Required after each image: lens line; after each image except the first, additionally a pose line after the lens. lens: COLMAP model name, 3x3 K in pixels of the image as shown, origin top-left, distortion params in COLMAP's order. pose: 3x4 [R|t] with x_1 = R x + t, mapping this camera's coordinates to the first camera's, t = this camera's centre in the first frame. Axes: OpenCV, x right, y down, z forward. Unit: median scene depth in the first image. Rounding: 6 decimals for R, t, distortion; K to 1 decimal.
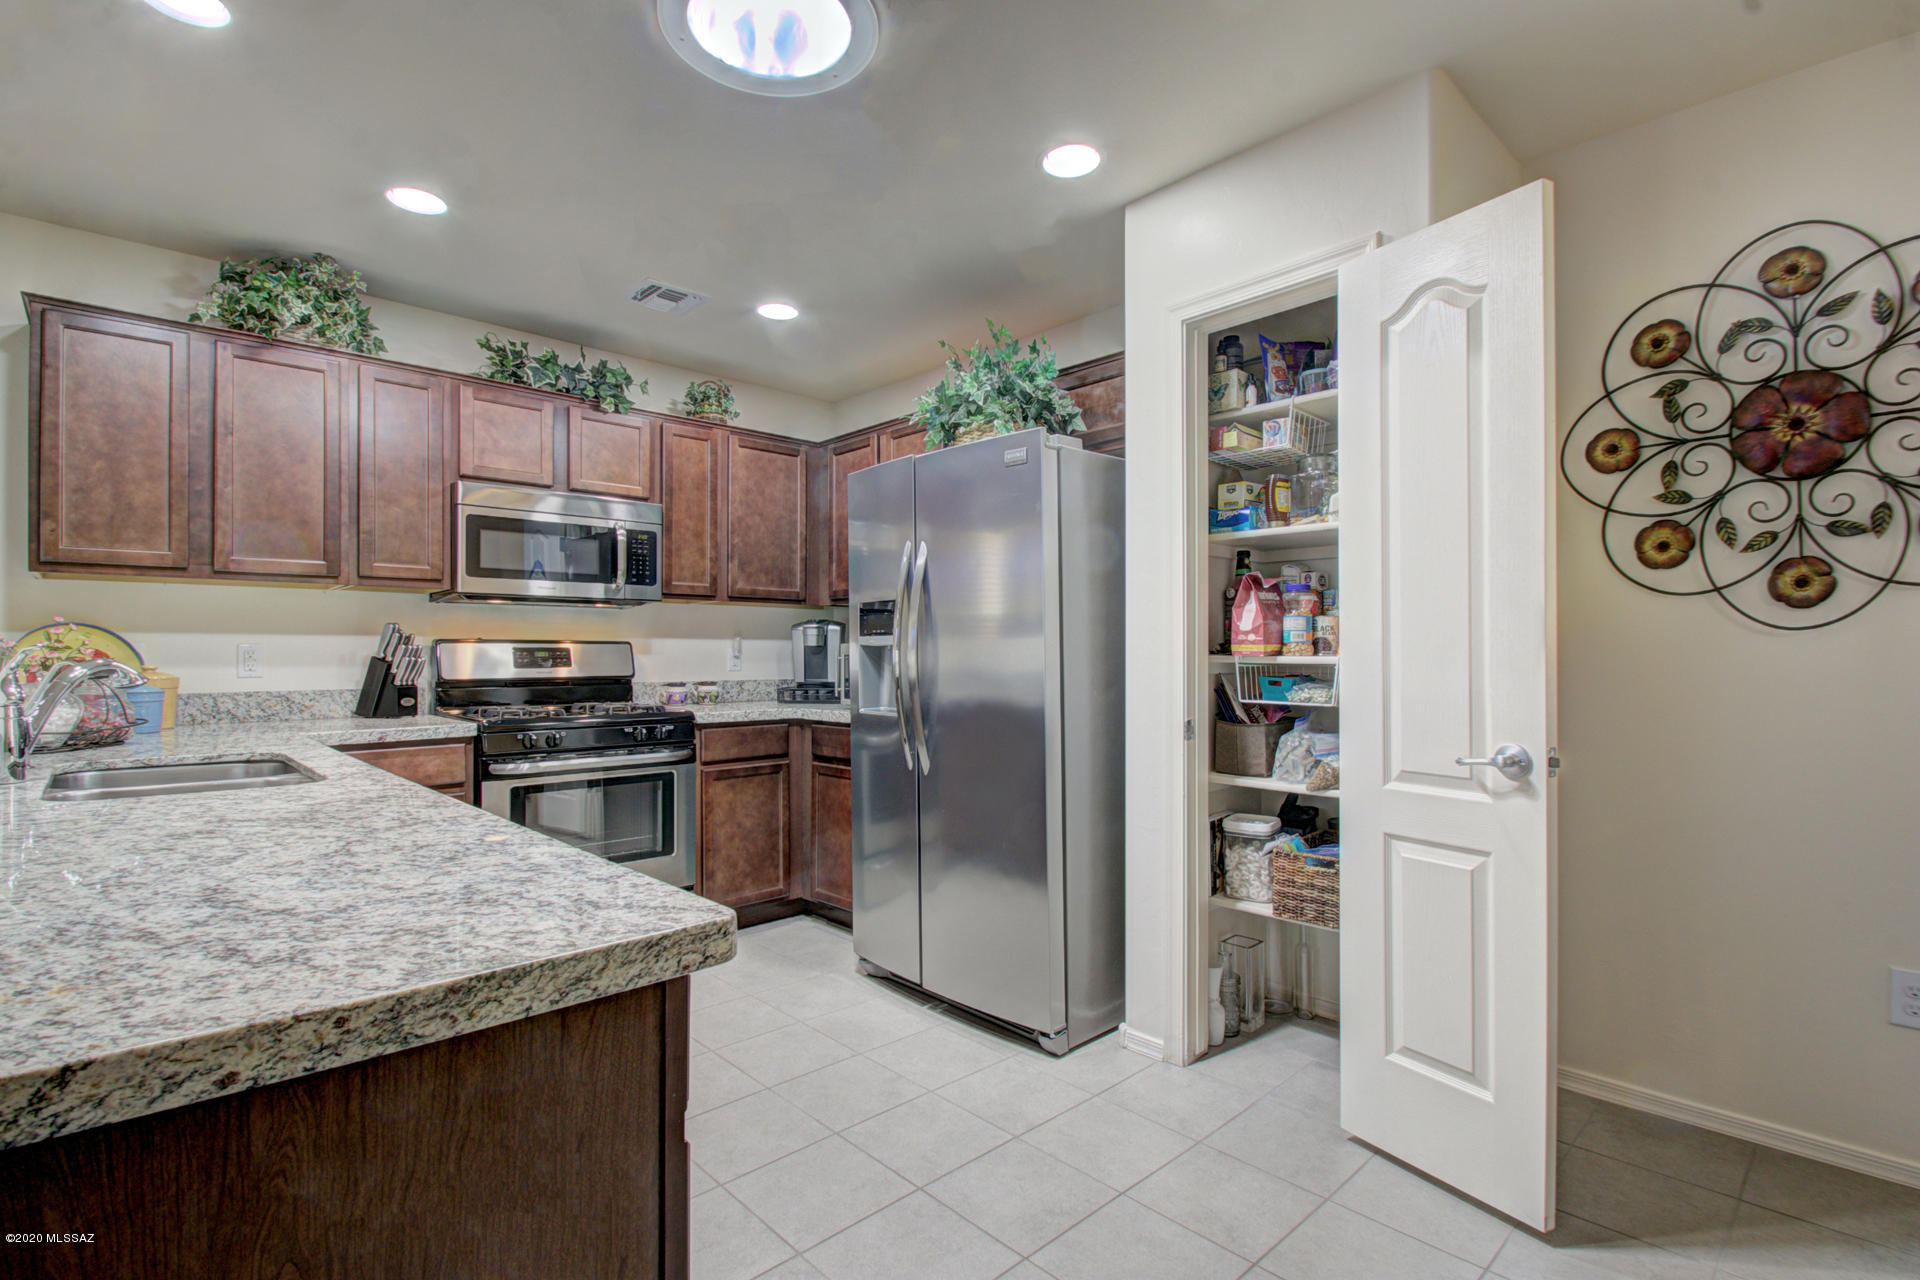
lens RADIAL K [[893.4, 0, 1024.3], [0, 893.4, 602.7], [0, 0, 1]] dist [0.010793, -0.010836]
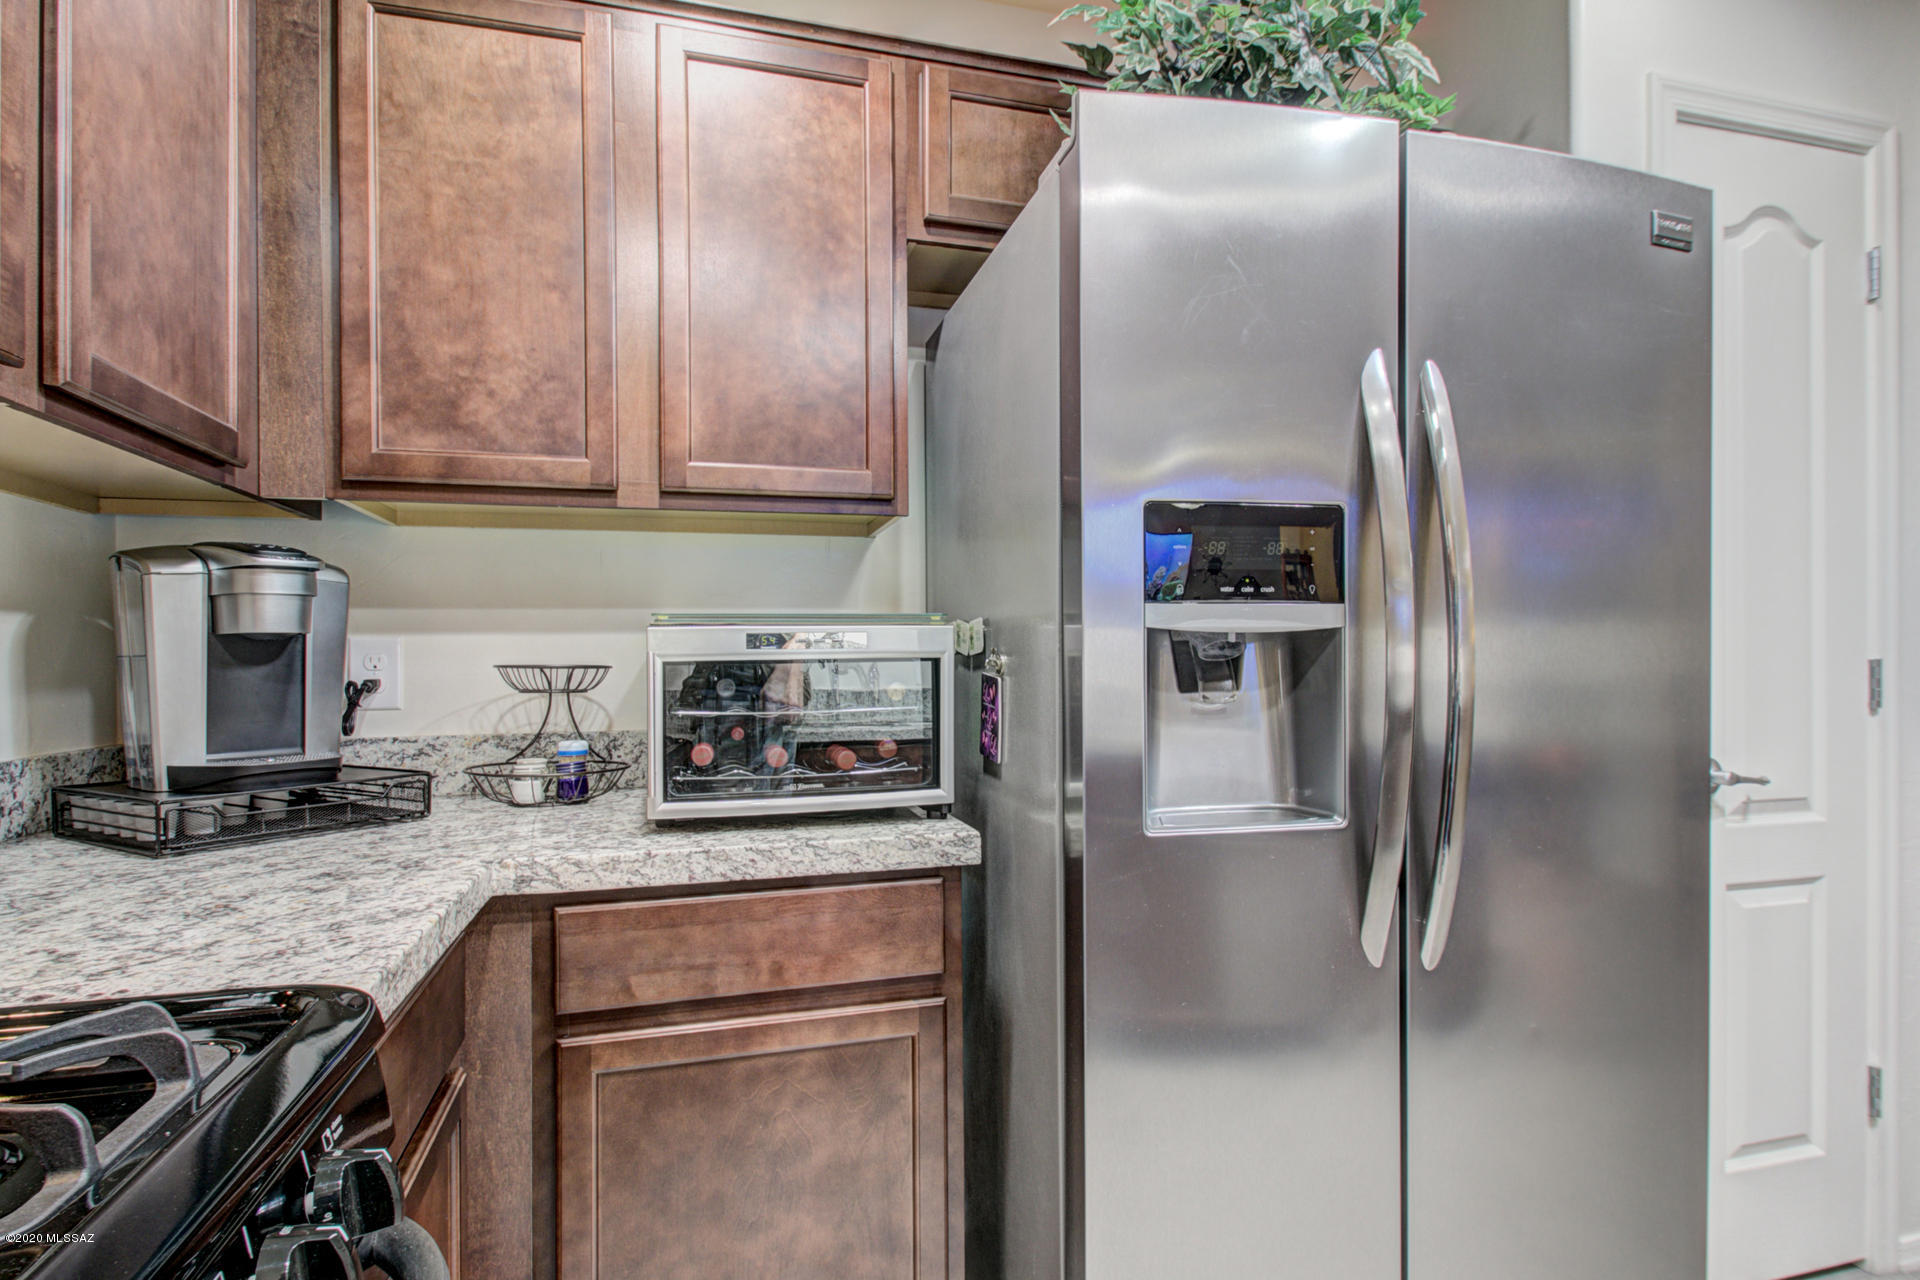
lens RADIAL K [[978.5, 0, 873.8], [0, 978.5, 640.5], [0, 0, 1]] dist [-0.022494, -0.000044]
pose [[0.514686, 0.020428, 0.857136, -0.554349], [-0.042162, 0.999110, 0.001505, 0.057178], [-0.856342, -0.036913, 0.515089, 0.941126]]
